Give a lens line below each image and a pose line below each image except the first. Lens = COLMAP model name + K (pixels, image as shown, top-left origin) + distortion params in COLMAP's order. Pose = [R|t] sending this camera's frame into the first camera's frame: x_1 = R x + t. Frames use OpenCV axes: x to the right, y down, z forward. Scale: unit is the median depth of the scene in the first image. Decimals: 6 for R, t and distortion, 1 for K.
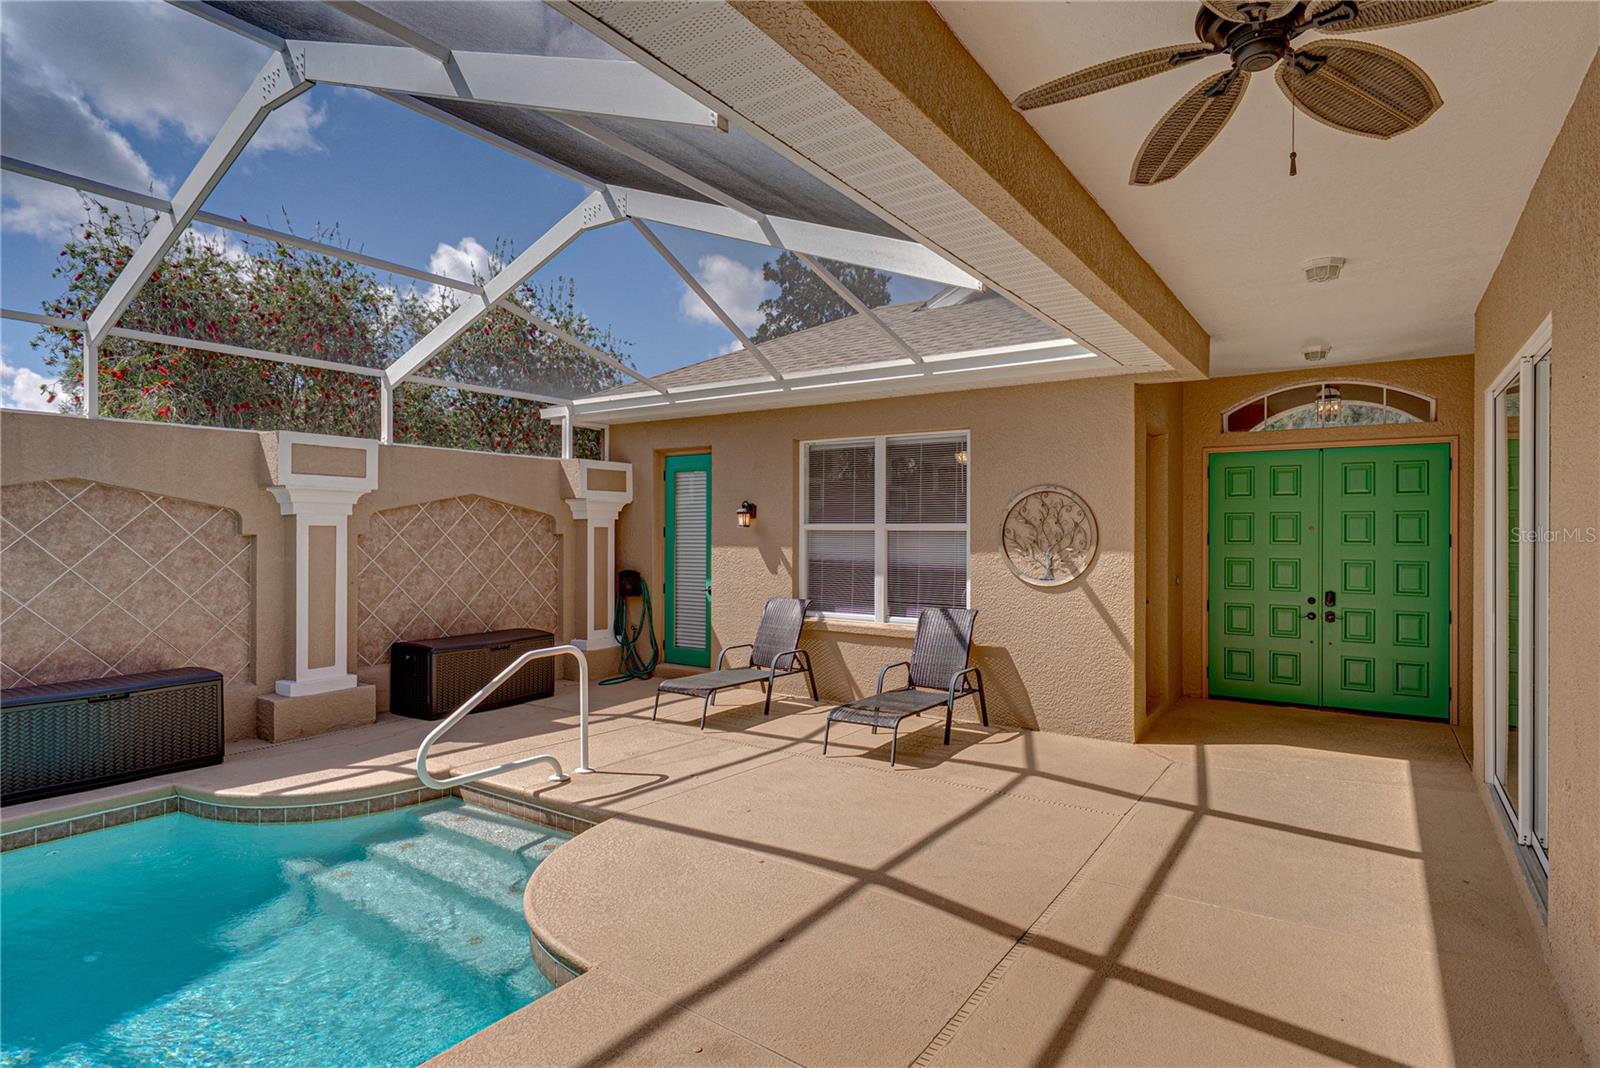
lens RADIAL K [[846.2, 0, 798.5], [0, 846.2, 529.9], [0, 0, 1]] dist [0.006938, -0.002832]
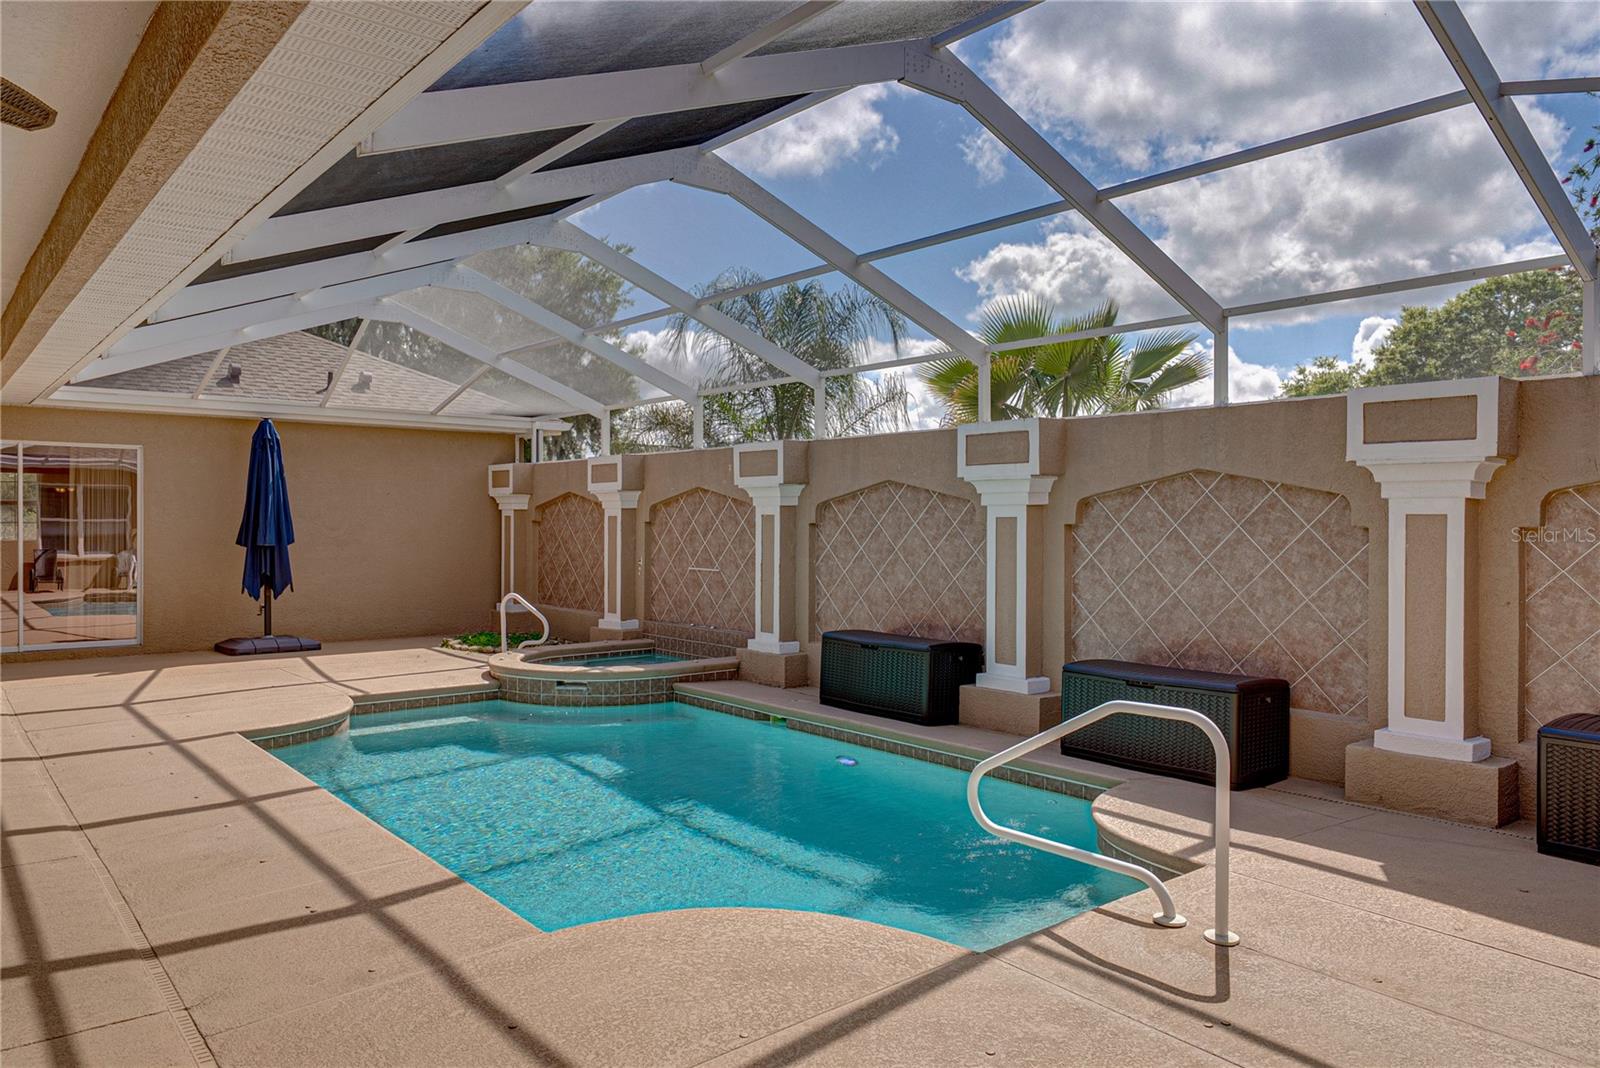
lens RADIAL K [[1093.3, 0, 806.5], [0, 1093.3, 519.9], [0, 0, 1]] dist [-0.014995, 0.005871]
pose [[-0.274331, -0.001550, -0.961634, 0.408309], [-0.001941, 0.999998, -0.001058, 0.001047], [0.961633, 0.001576, -0.274333, 0.706268]]
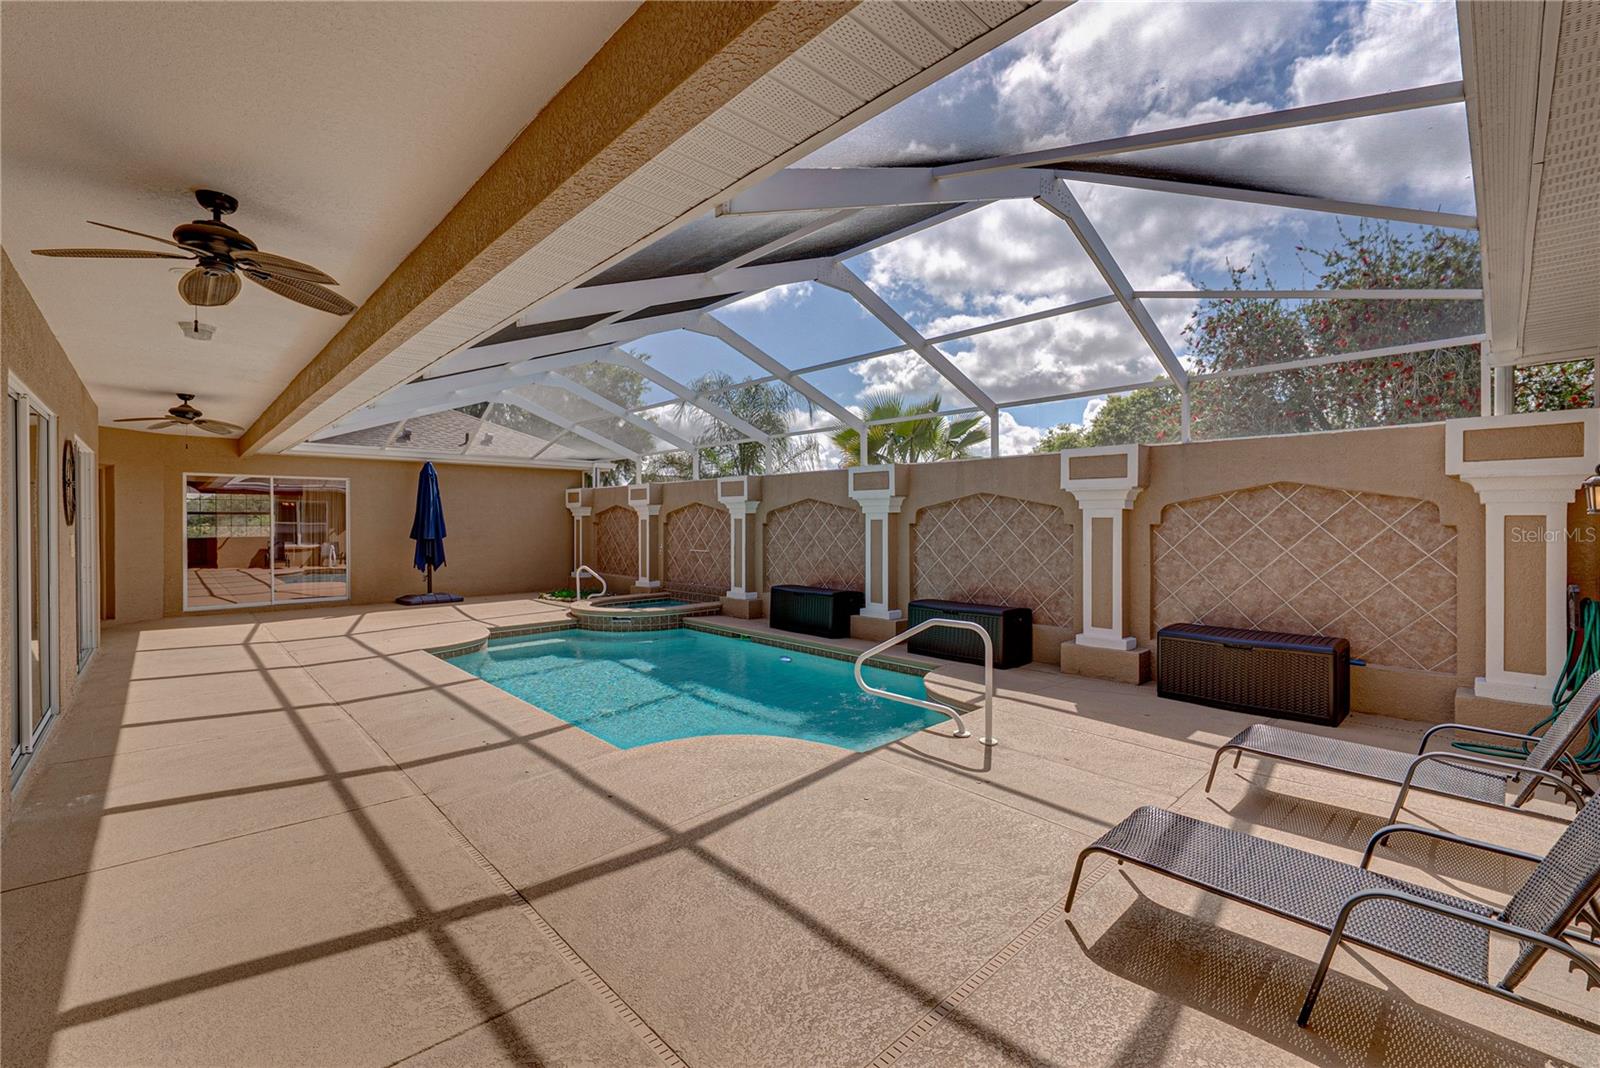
lens RADIAL K [[670.5, 0, 807.3], [0, 670.5, 525.3], [0, 0, 1]] dist [-0.011098, -0.000791]
pose [[-0.201412, 0.004755, -0.979495, 0.480602], [0.001864, 0.999988, 0.004471, 0.001566], [0.979505, -0.000925, -0.201418, 0.716960]]
